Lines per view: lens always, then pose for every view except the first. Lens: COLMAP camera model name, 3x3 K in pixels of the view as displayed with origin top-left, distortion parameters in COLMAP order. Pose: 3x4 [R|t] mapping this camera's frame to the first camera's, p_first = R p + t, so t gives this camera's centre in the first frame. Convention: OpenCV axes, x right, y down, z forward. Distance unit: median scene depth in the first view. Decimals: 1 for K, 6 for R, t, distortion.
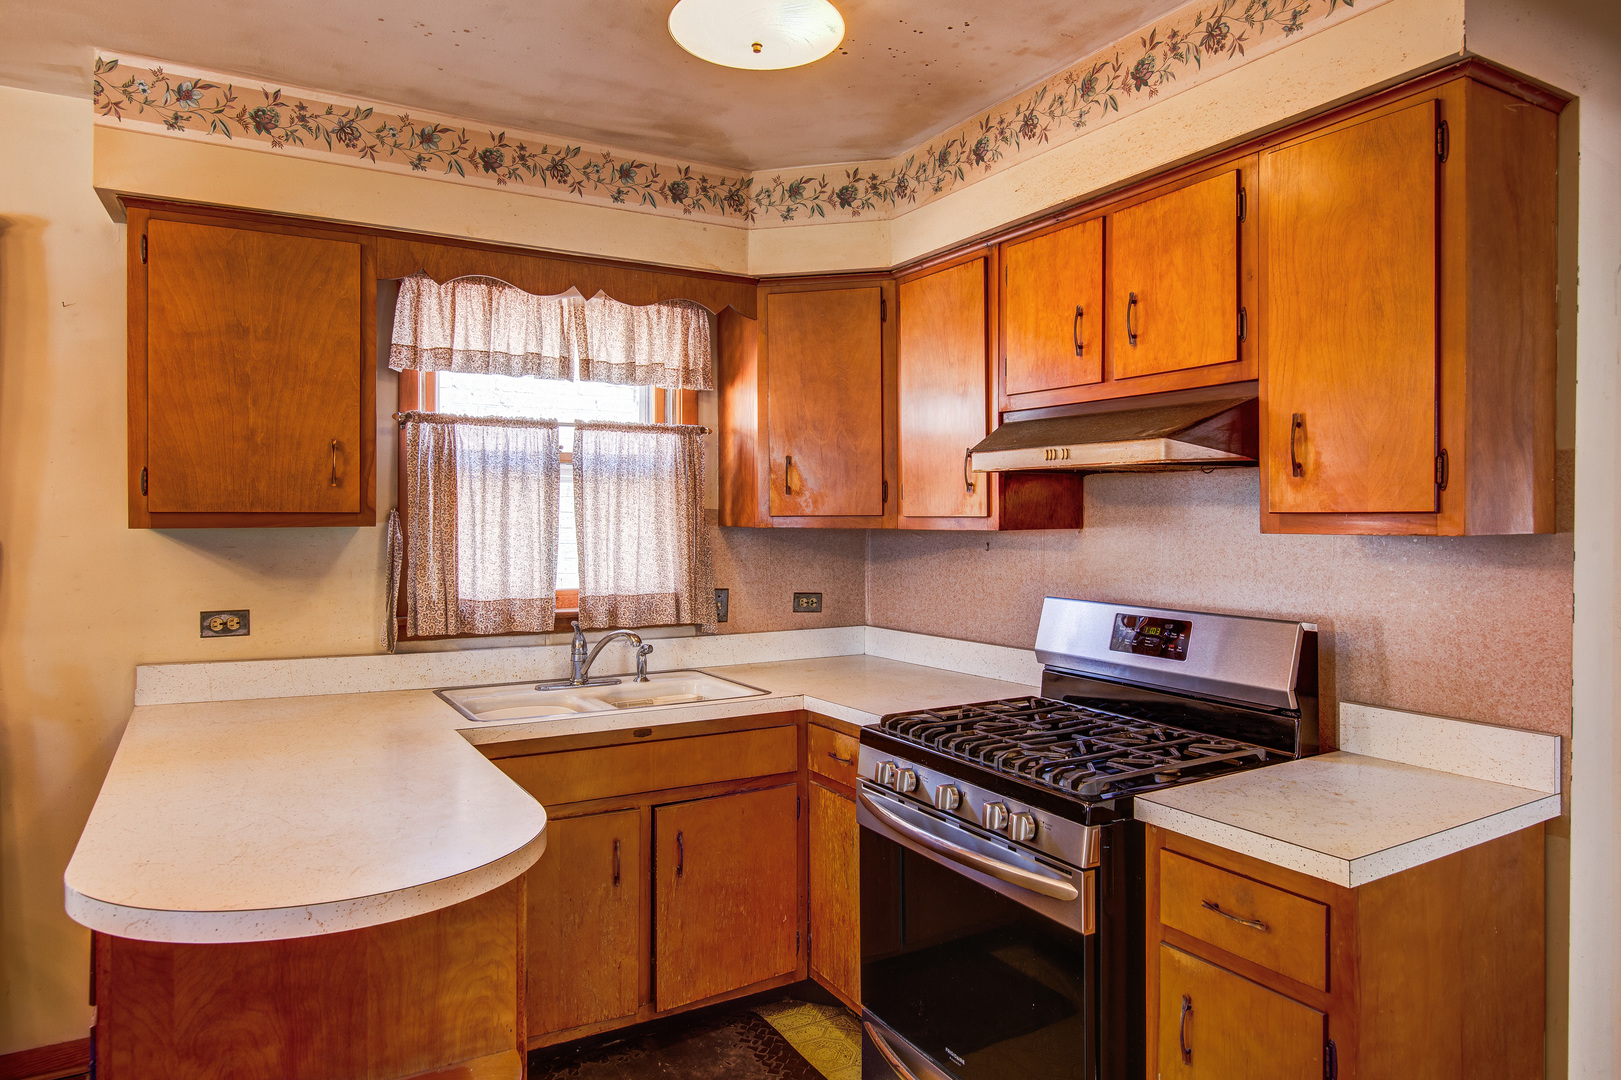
lens RADIAL K [[1009.7, 0, 795.9], [0, 1009.7, 529.4], [0, 0, 1]] dist [-0.009418, 0.001370]
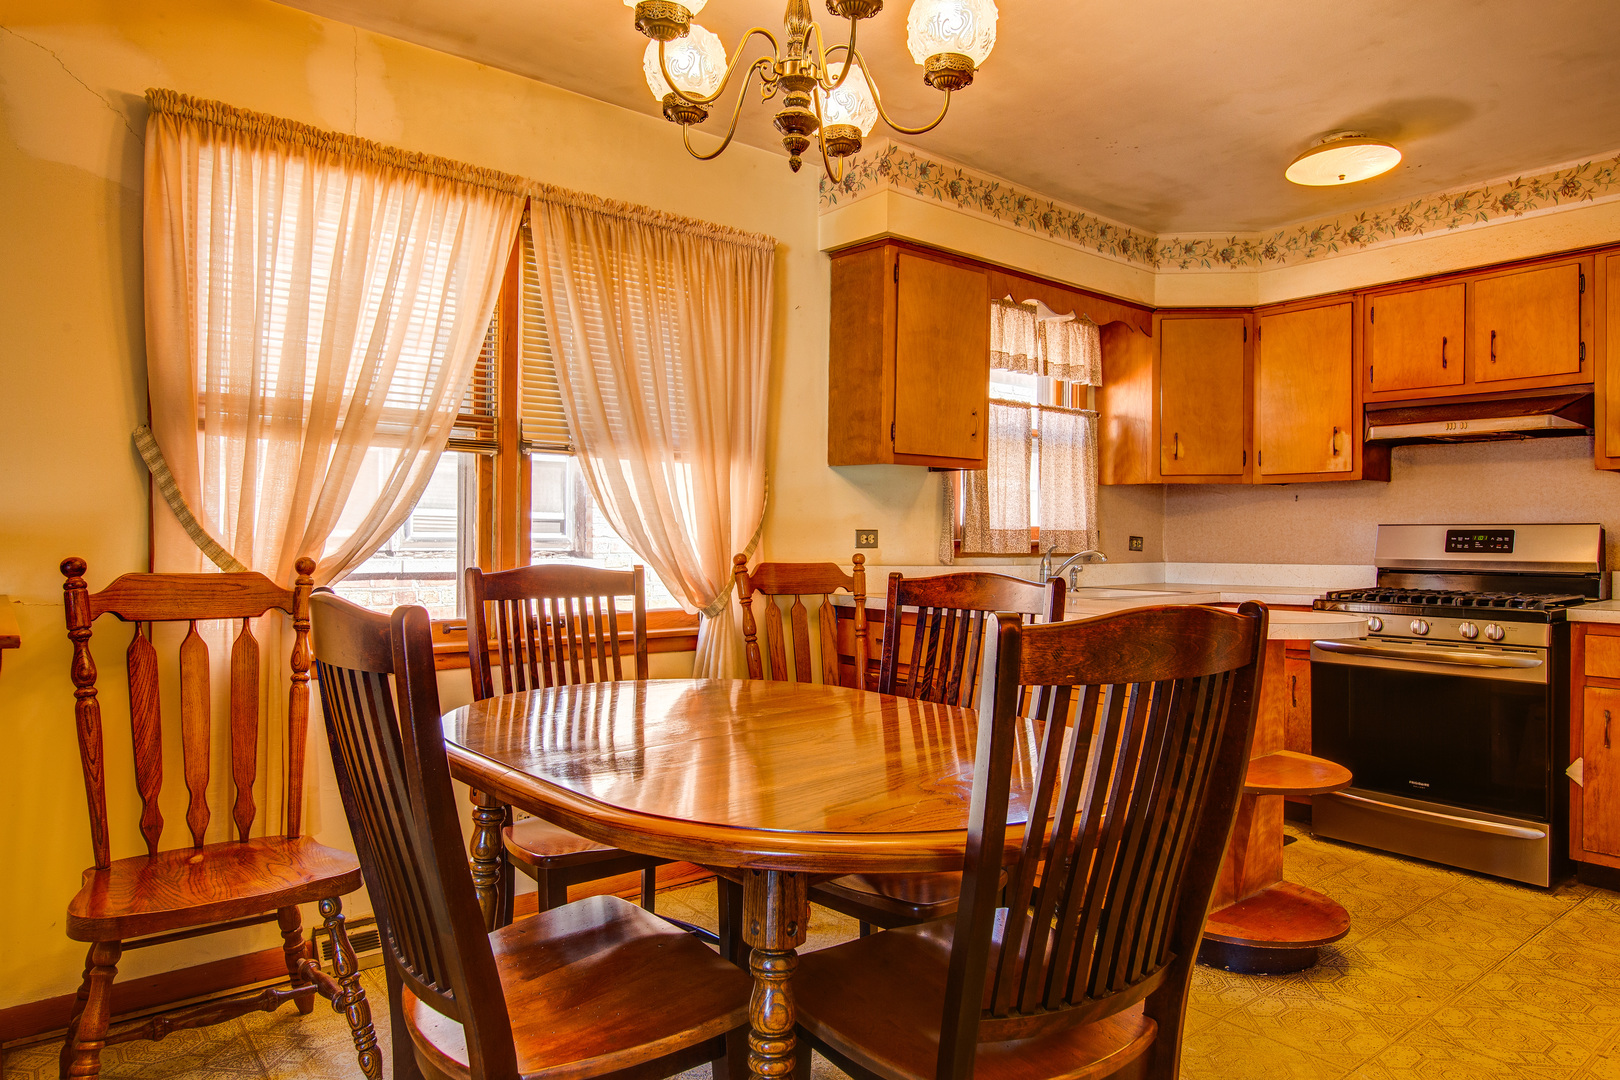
lens RADIAL K [[1009.1, 0, 816.6], [0, 1009.1, 538.7], [0, 0, 1]] dist [-0.009418, 0.001370]
pose [[0.985008, 0.002947, 0.172485, -0.911907], [-0.001344, 0.999955, -0.009410, 0.110123], [-0.172505, 0.009037, 0.984967, -0.383213]]
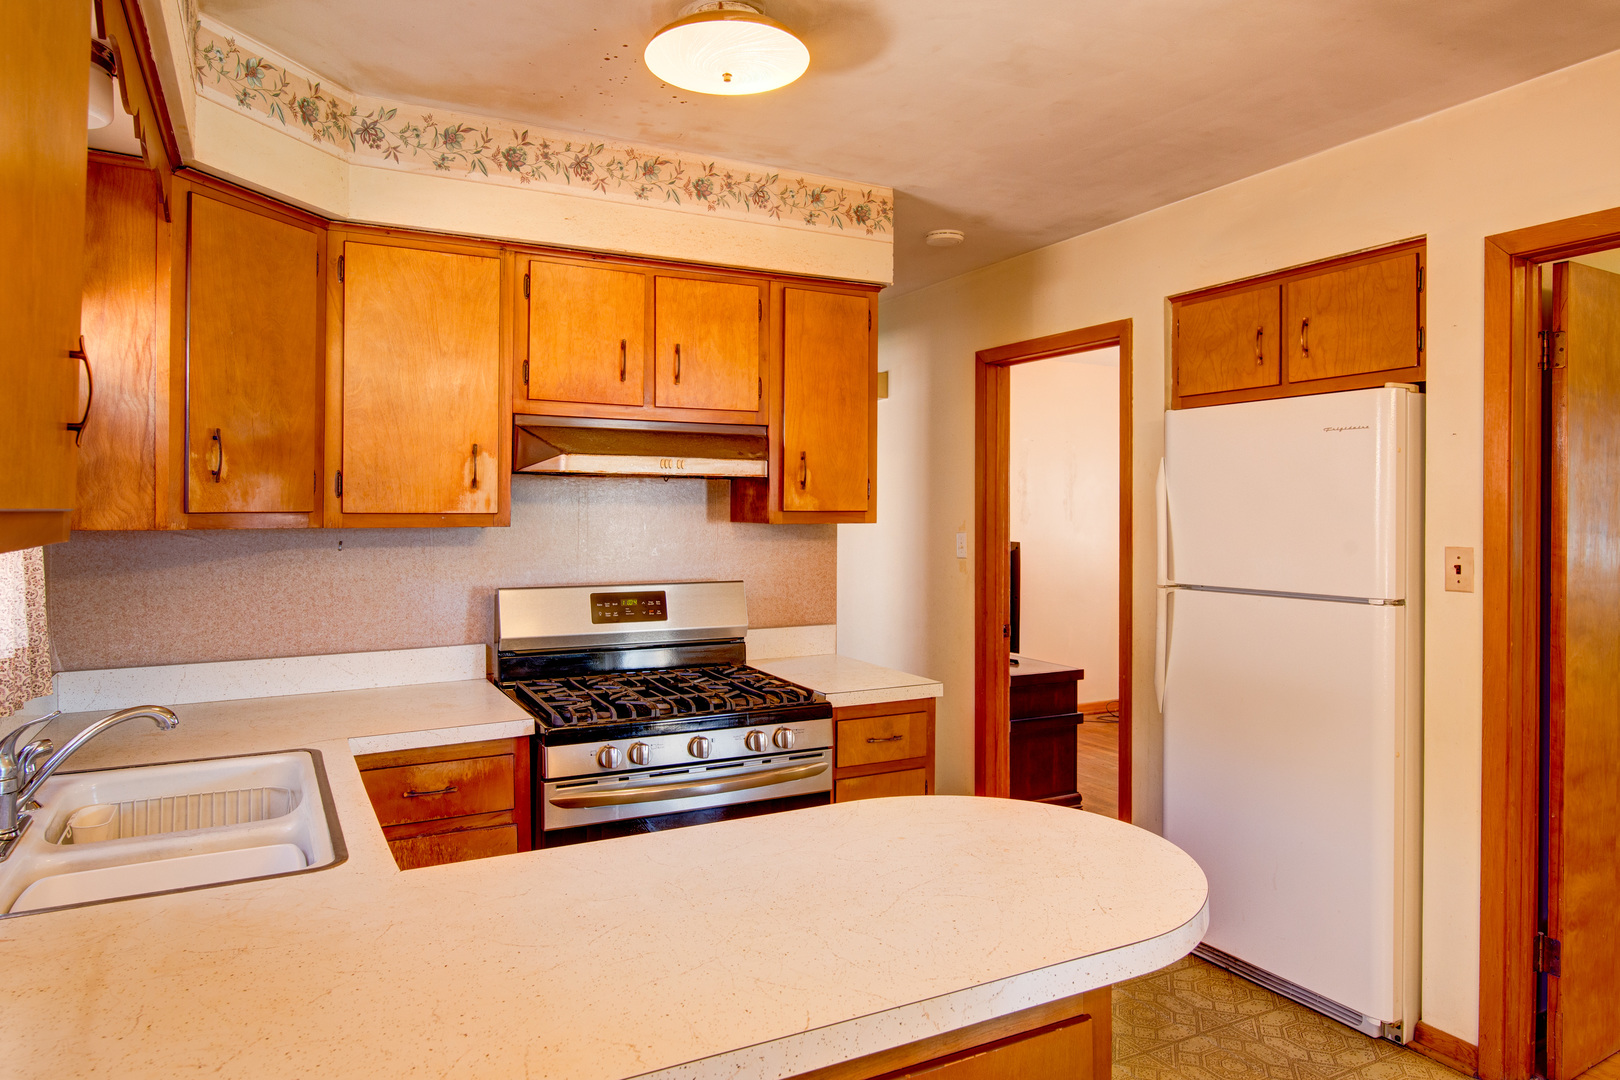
lens RADIAL K [[1009.1, 0, 813.7], [0, 1009.1, 515.9], [0, 0, 1]] dist [-0.009418, 0.001370]
pose [[0.039828, -0.006546, 0.999185, -0.847457], [0.010636, 0.999925, 0.006127, -0.013460], [-0.999150, 0.010383, 0.039895, 0.664999]]
